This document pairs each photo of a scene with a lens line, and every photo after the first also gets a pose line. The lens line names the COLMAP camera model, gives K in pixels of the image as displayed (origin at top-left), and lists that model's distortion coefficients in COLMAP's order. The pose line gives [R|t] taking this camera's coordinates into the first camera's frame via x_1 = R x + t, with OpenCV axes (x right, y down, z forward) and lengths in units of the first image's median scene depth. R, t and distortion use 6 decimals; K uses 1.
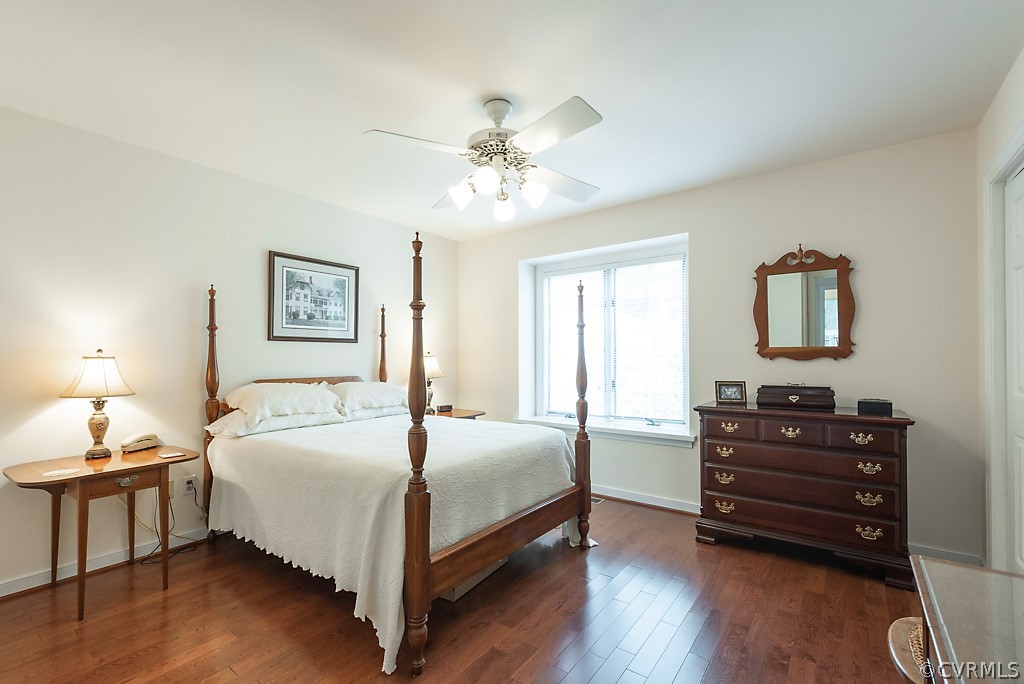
lens RADIAL K [[447.0, 0, 508.6], [0, 447.0, 345.6], [0, 0, 1]] dist [-0.001025, -0.000042]
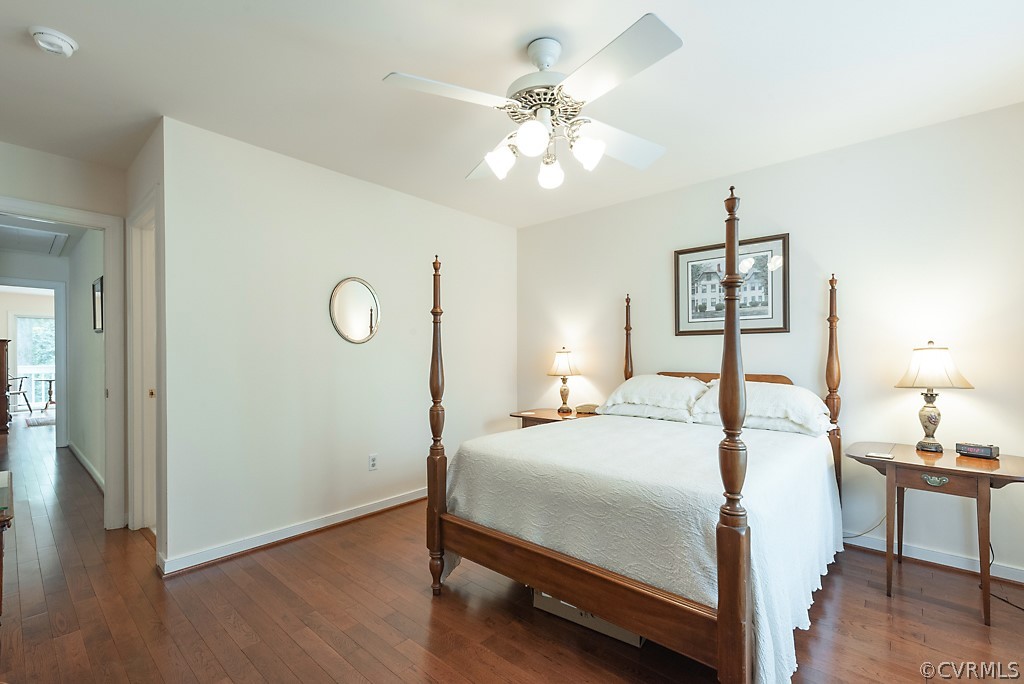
lens RADIAL K [[447.0, 0, 509.5], [0, 447.0, 349.9], [0, 0, 1]] dist [-0.001025, -0.000042]
pose [[-0.084920, -0.003052, -0.996383, 0.527574], [0.033125, 0.999434, -0.005884, 0.014932], [0.995837, -0.033505, -0.084771, 0.652182]]
